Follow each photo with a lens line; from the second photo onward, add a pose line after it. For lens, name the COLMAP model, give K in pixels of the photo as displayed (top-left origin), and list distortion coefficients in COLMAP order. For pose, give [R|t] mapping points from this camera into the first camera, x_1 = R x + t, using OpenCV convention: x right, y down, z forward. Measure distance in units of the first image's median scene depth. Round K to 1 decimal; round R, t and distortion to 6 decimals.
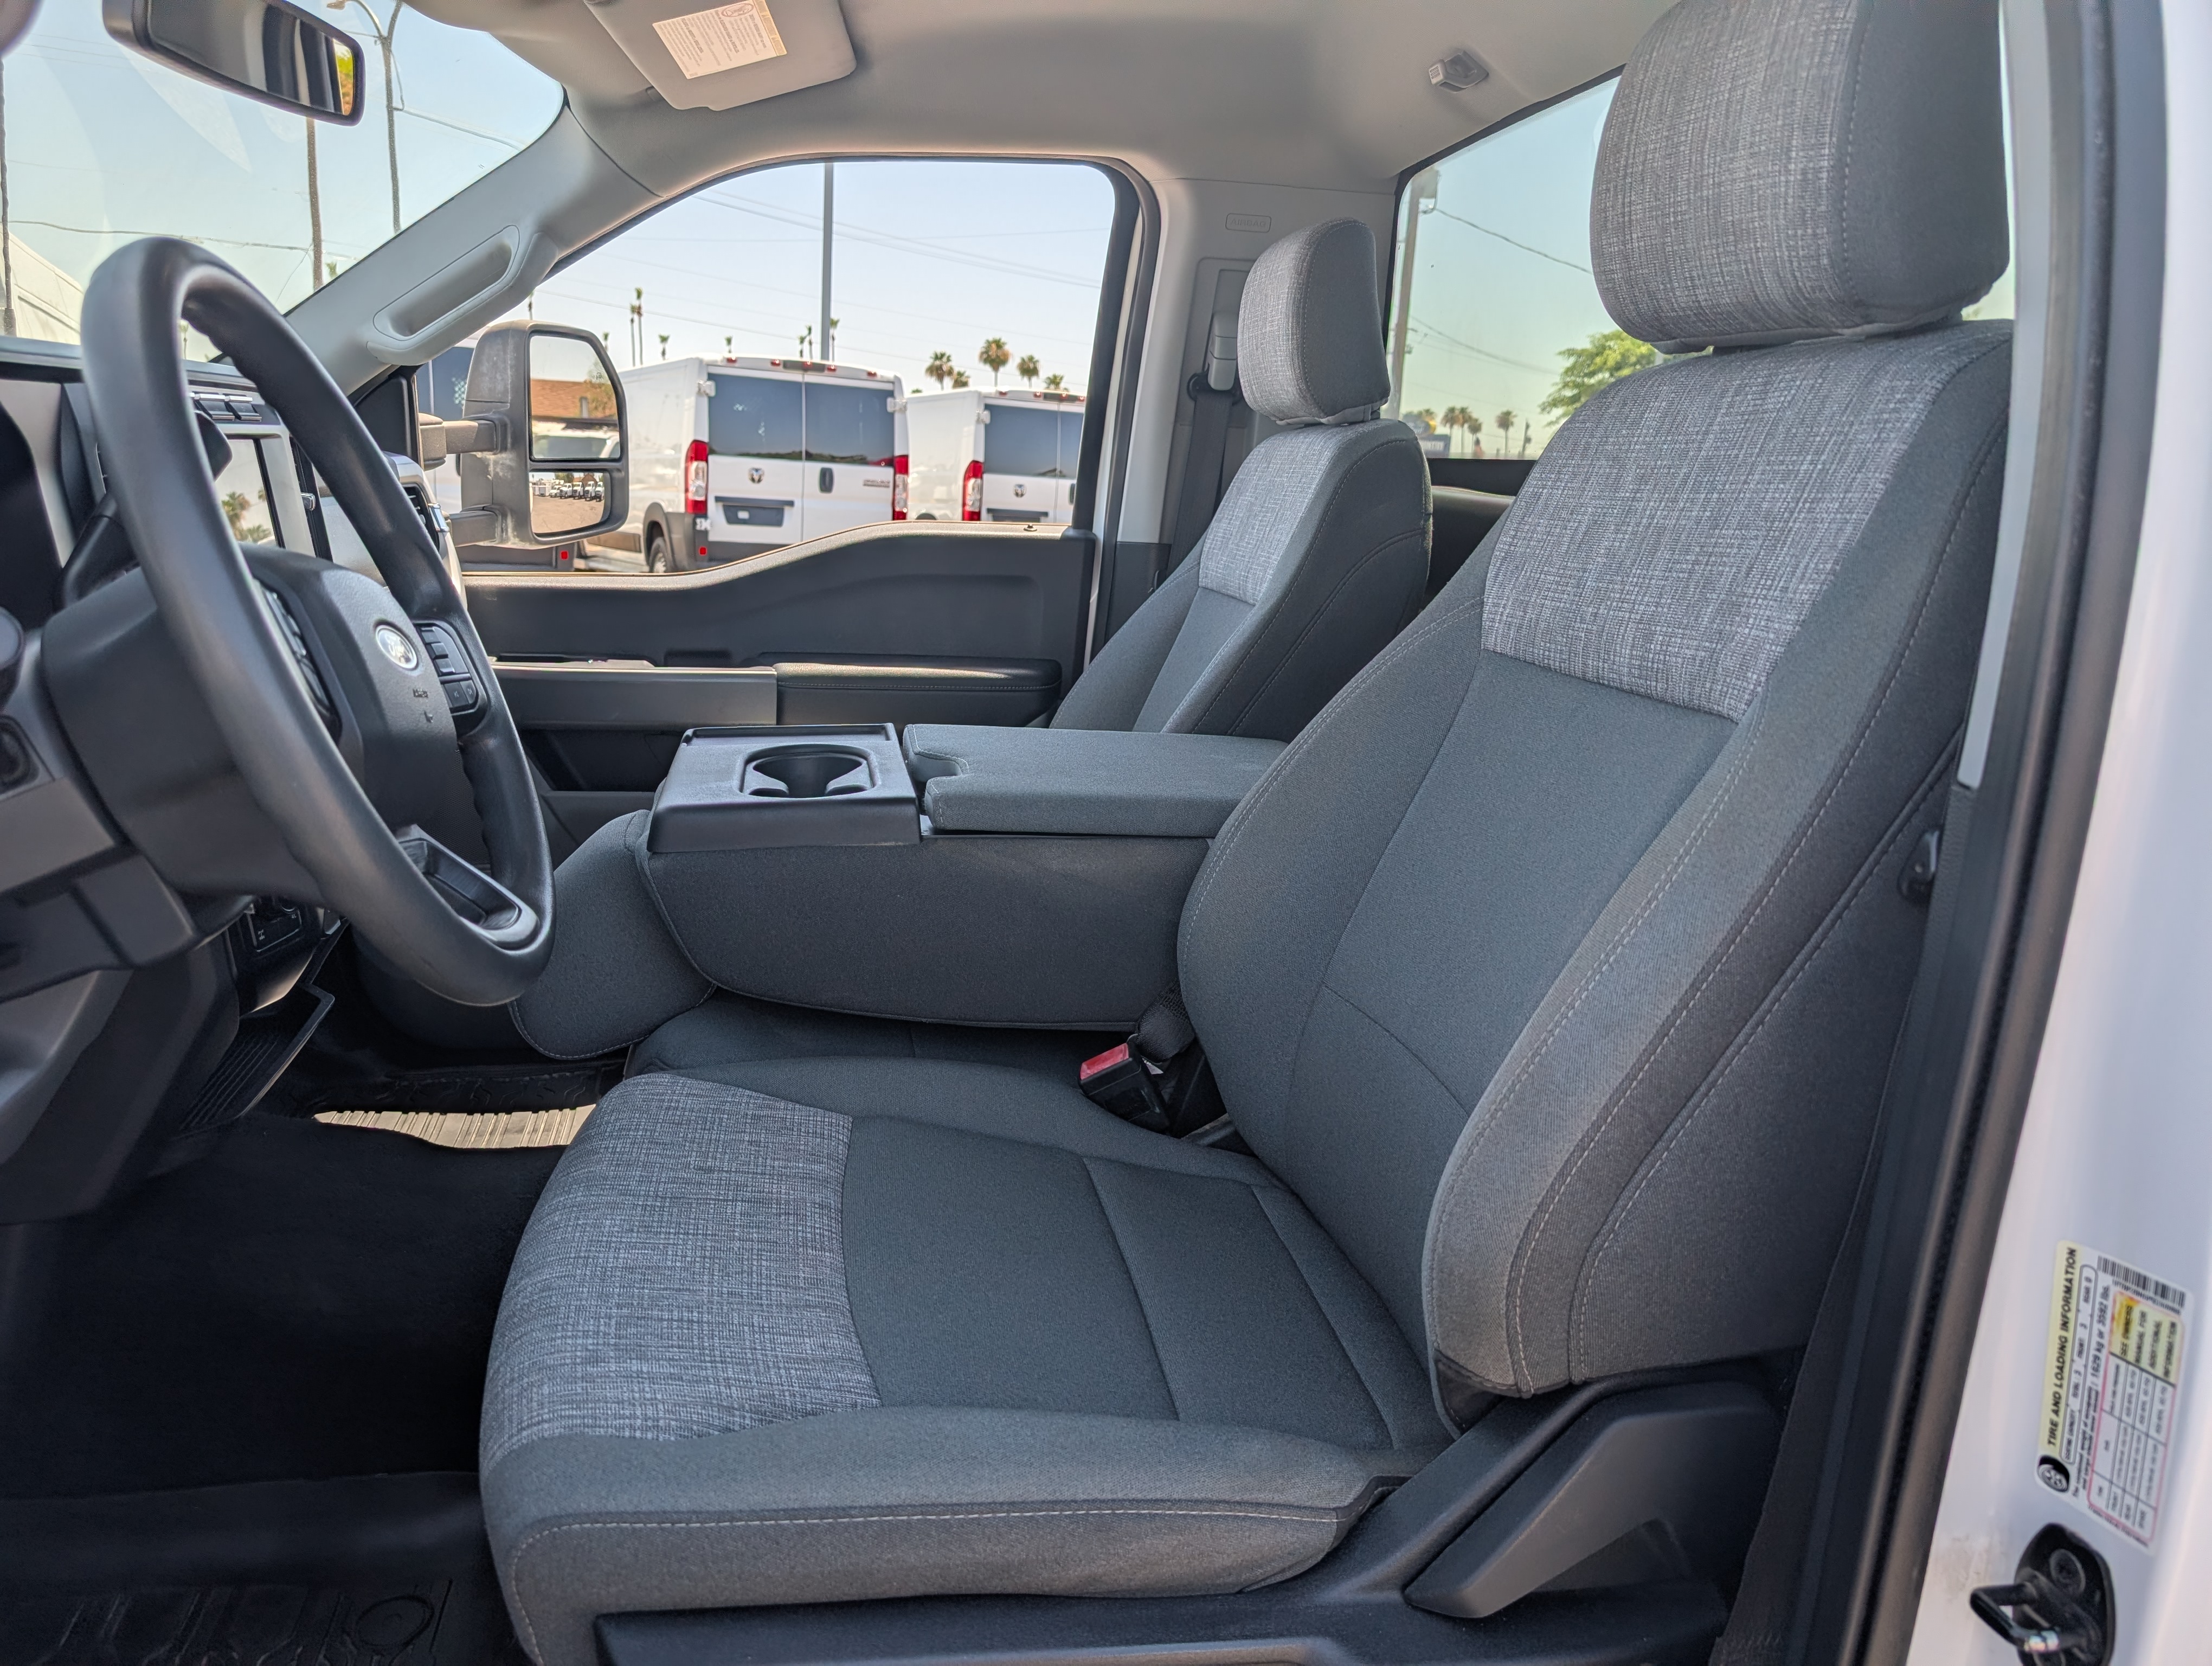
lens RADIAL K [[1581.3, 0, 1102.0], [0, 1581.3, 838.8], [0, 0, 1]] dist [0.022432, -0.019380]
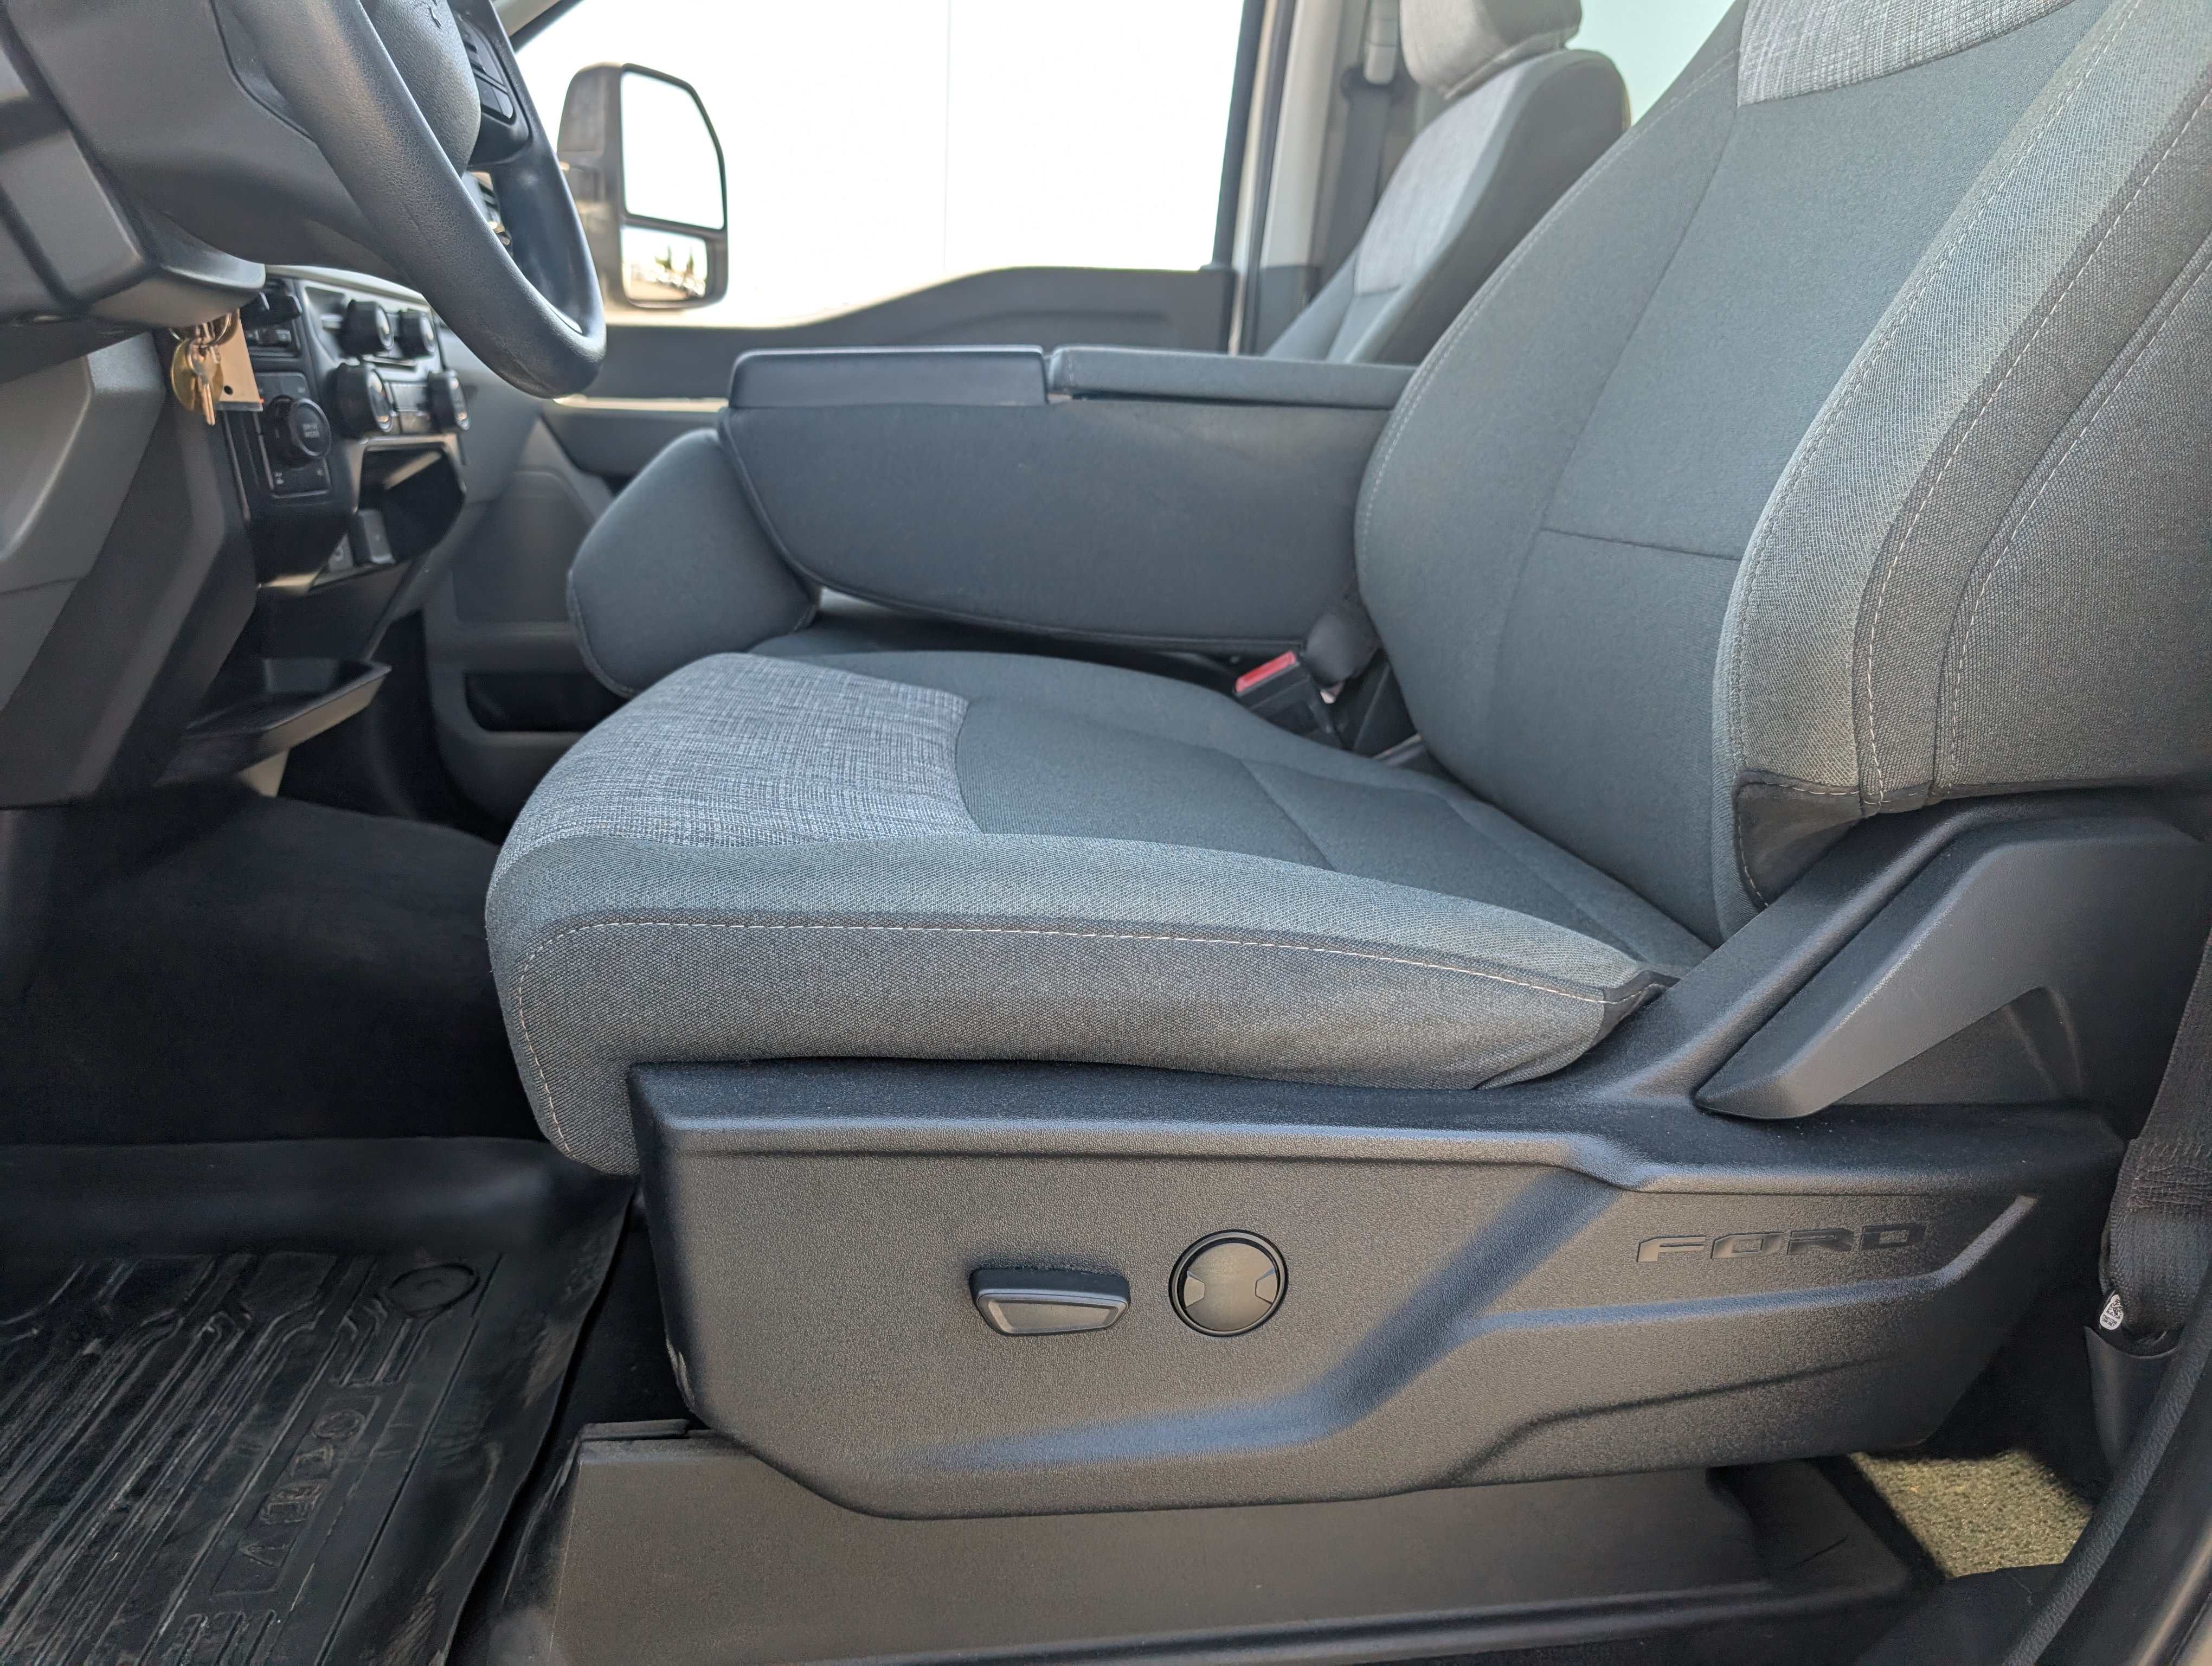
lens RADIAL K [[1581.3, 0, 1143.0], [0, 1581.3, 852.8], [0, 0, 1]] dist [0.022432, -0.019380]
pose [[0.998748, -0.001754, -0.049985, -0.033991], [0.001808, 0.999998, 0.001038, 0.366510], [0.049983, -0.001127, 0.998749, 0.242542]]
